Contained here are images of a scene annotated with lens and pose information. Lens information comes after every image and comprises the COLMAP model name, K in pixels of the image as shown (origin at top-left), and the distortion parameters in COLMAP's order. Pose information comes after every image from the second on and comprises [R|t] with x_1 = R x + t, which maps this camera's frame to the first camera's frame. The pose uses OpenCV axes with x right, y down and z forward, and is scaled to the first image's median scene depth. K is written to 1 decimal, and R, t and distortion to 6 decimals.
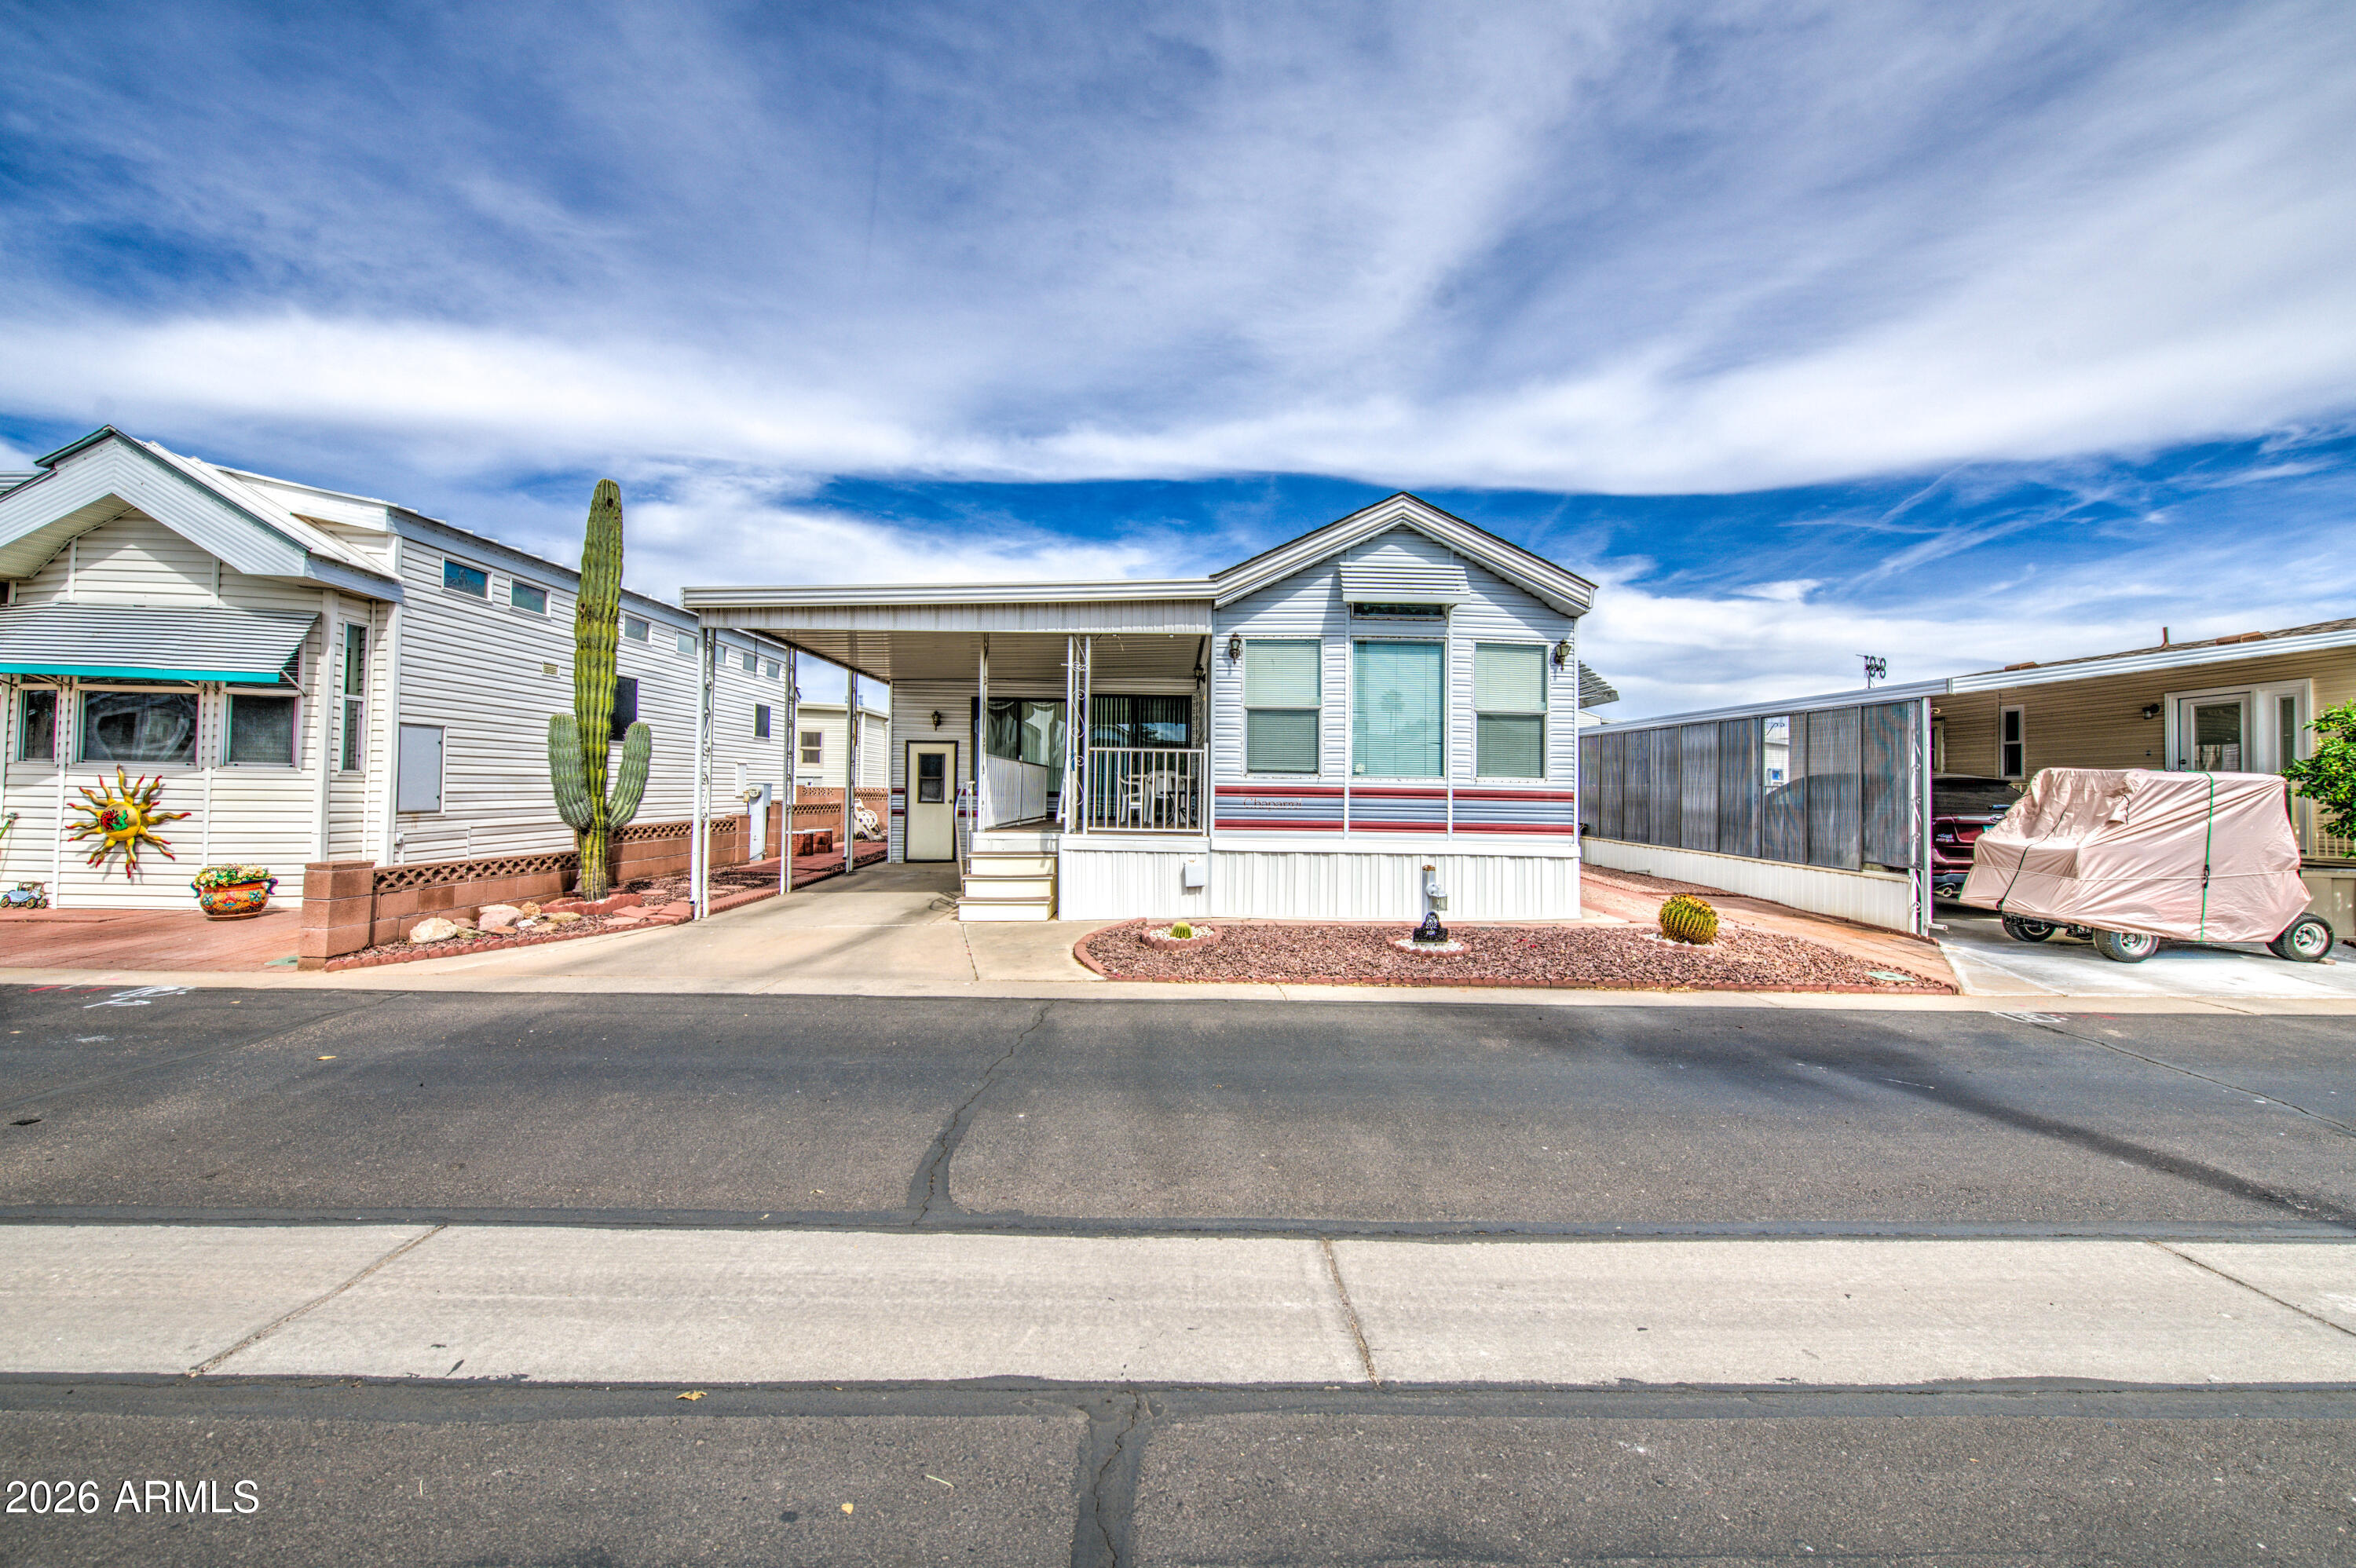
lens RADIAL K [[1007.1, 0, 1179.4], [0, 1007.1, 750.8], [0, 0, 1]] dist [-0.000147, -0.000927]
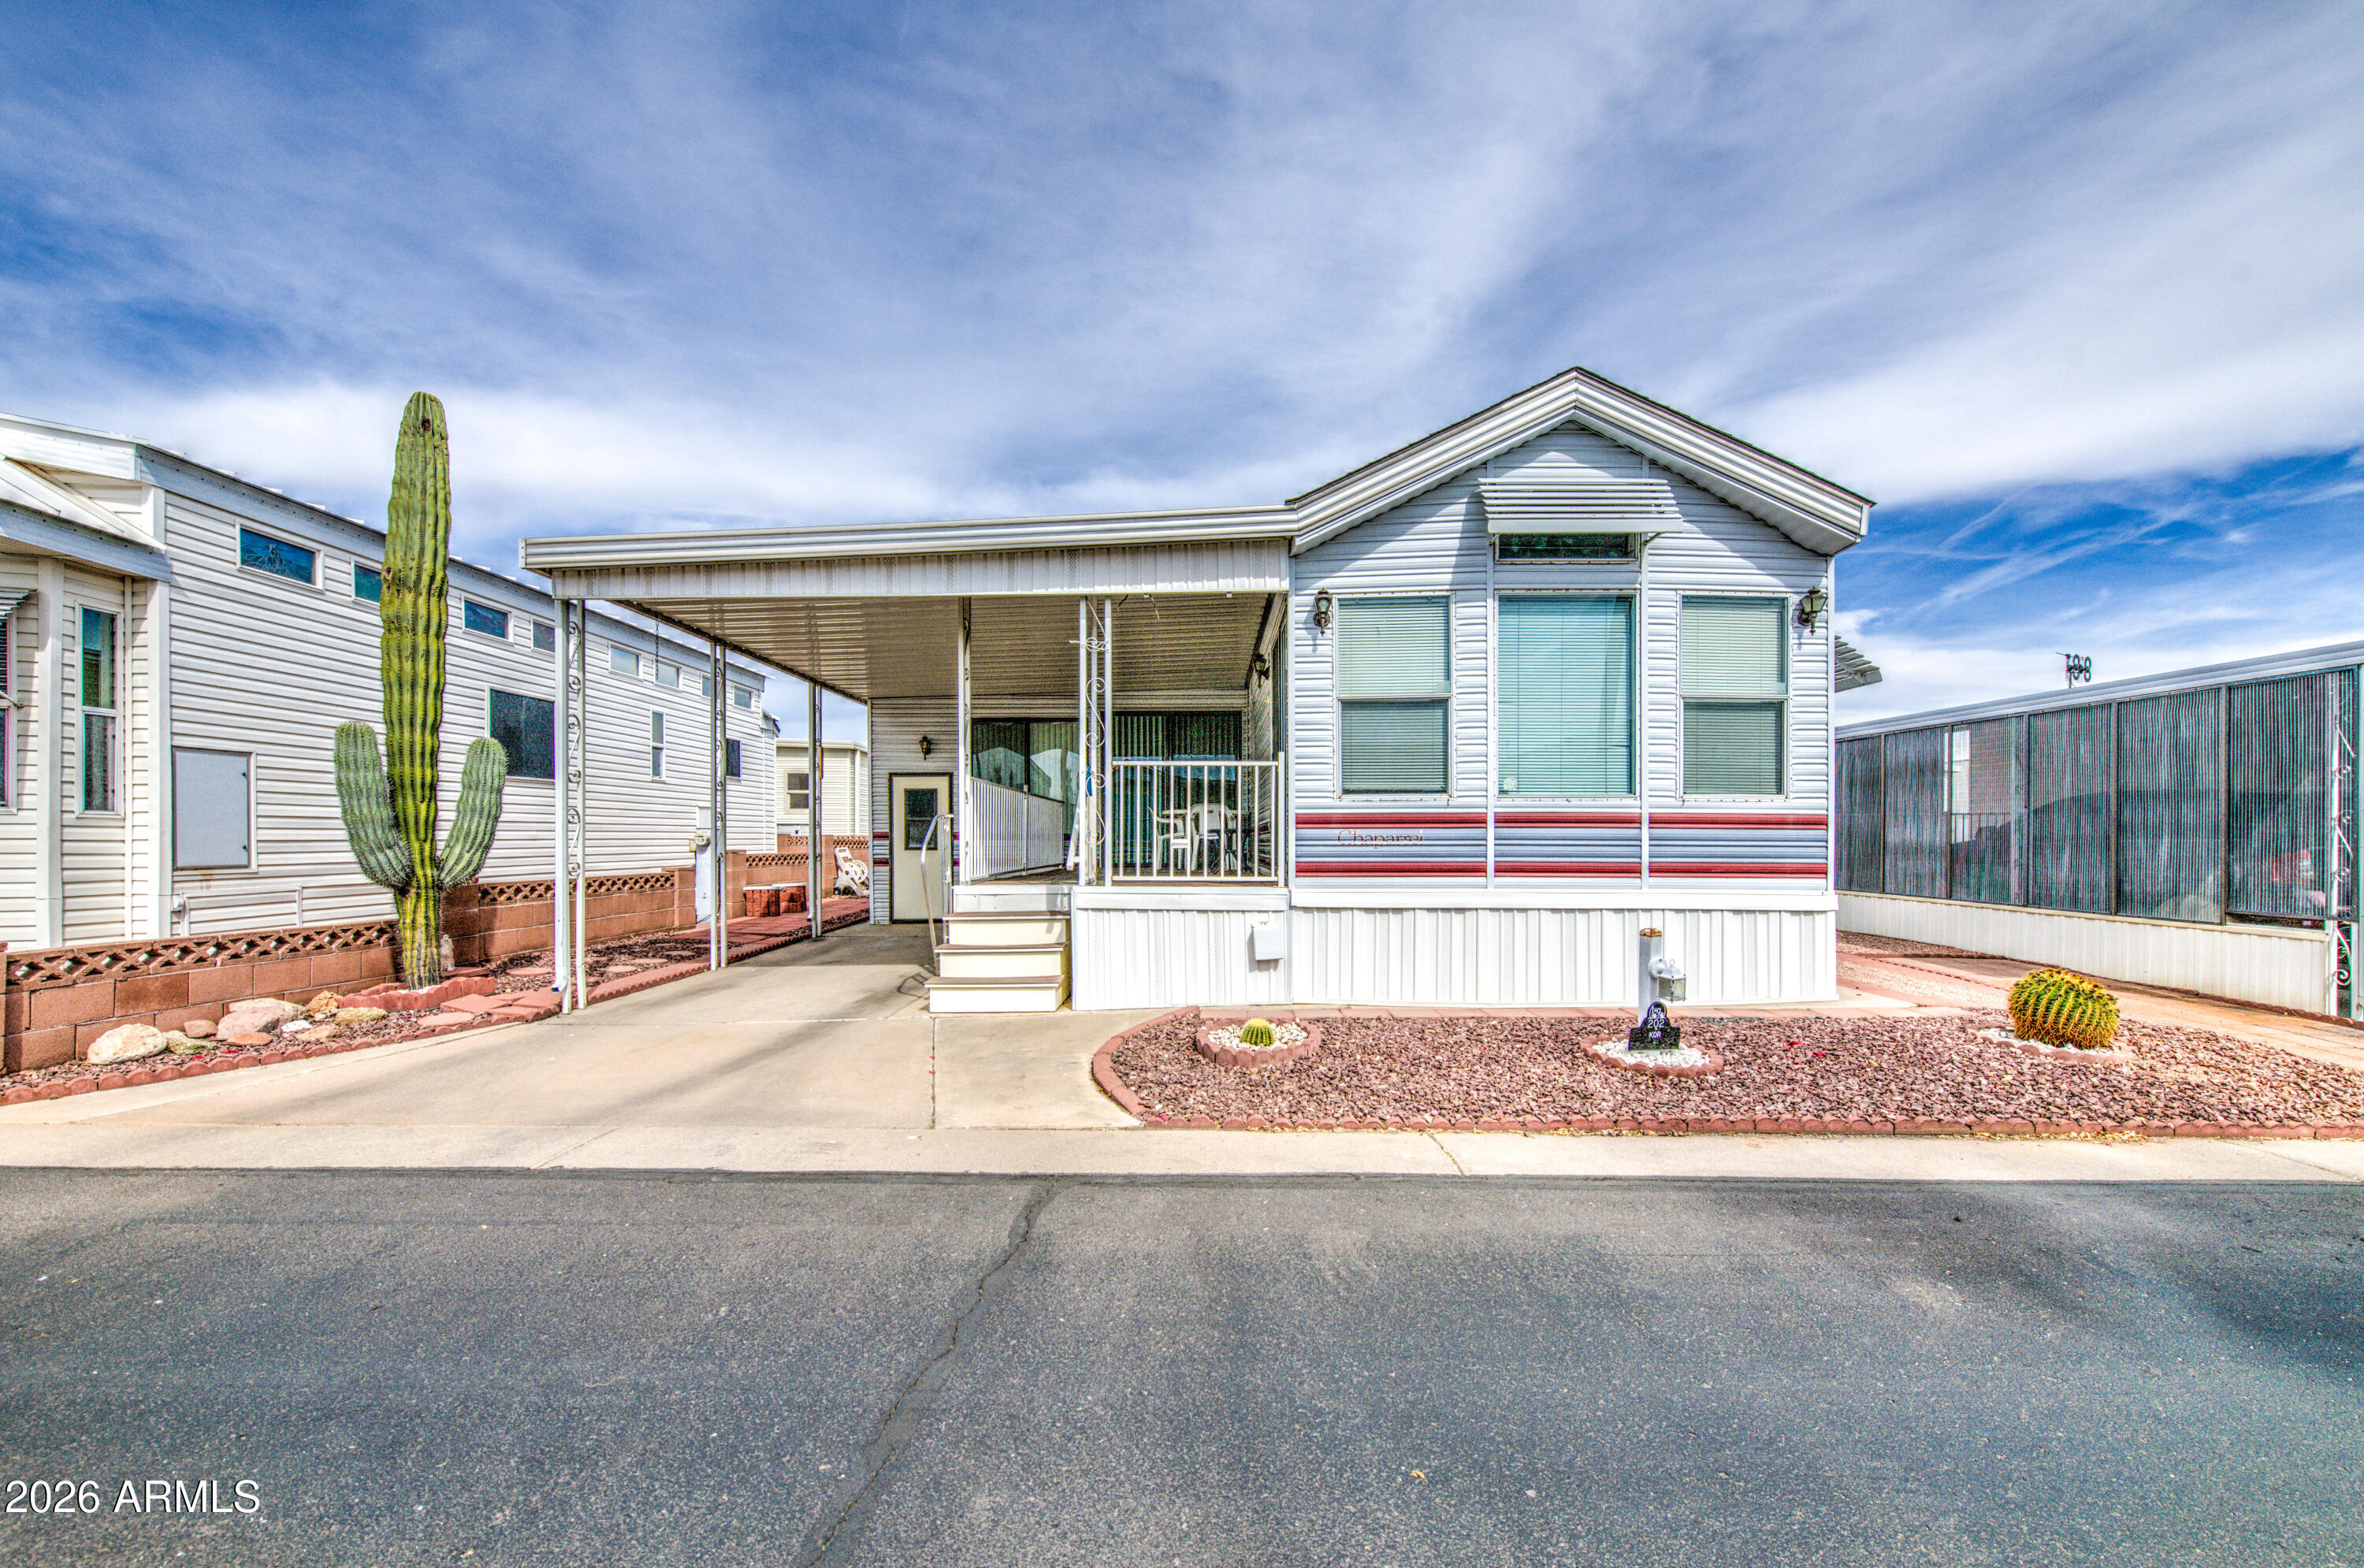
lens RADIAL K [[1010.6, 0, 1173.7], [0, 1010.6, 837.5], [0, 0, 1]] dist [-0.000147, -0.000927]
pose [[0.999364, -0.014200, -0.032716, -0.025008], [0.015372, 0.999238, 0.035865, 0.024969], [0.032182, -0.036345, 0.998821, 0.304527]]
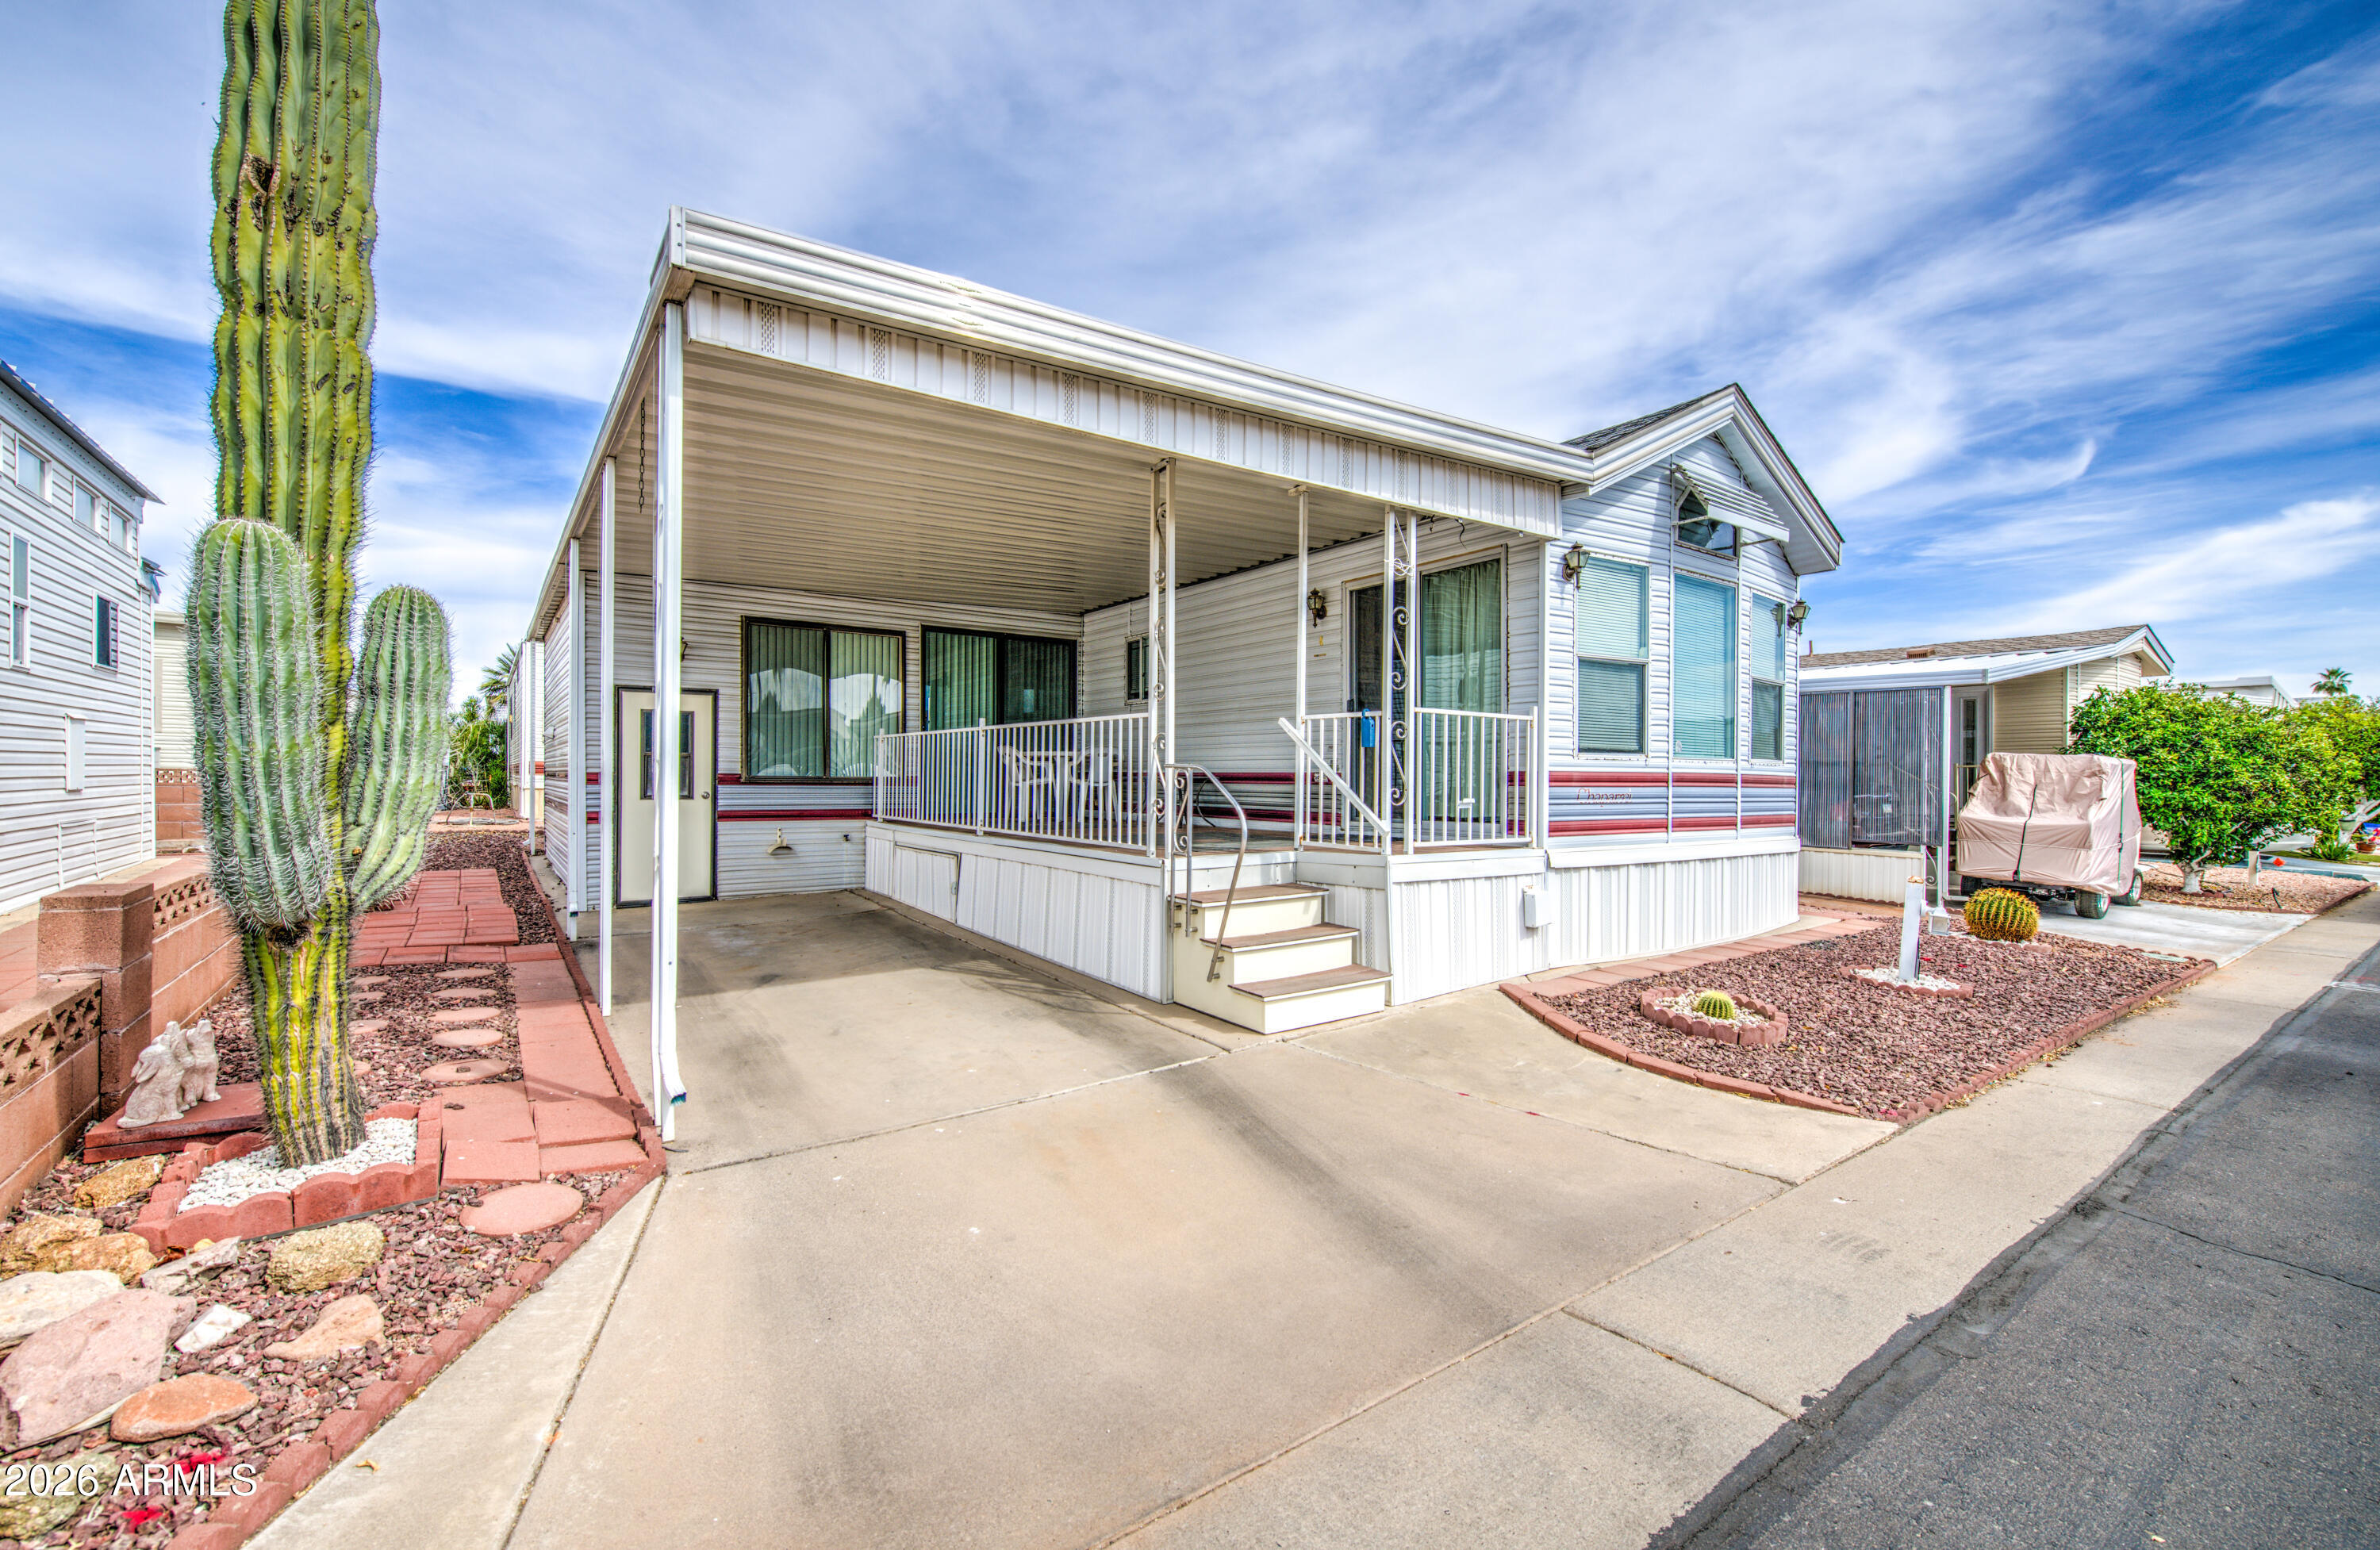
lens RADIAL K [[1002.7, 0, 1182.3], [0, 1002.7, 772.1], [0, 0, 1]] dist [-0.007301, 0.000028]
pose [[0.816004, -0.004769, 0.578026, -0.535015], [-0.021100, 0.999054, 0.038031, 0.015397], [-0.577661, -0.043230, 0.815131, 0.596642]]
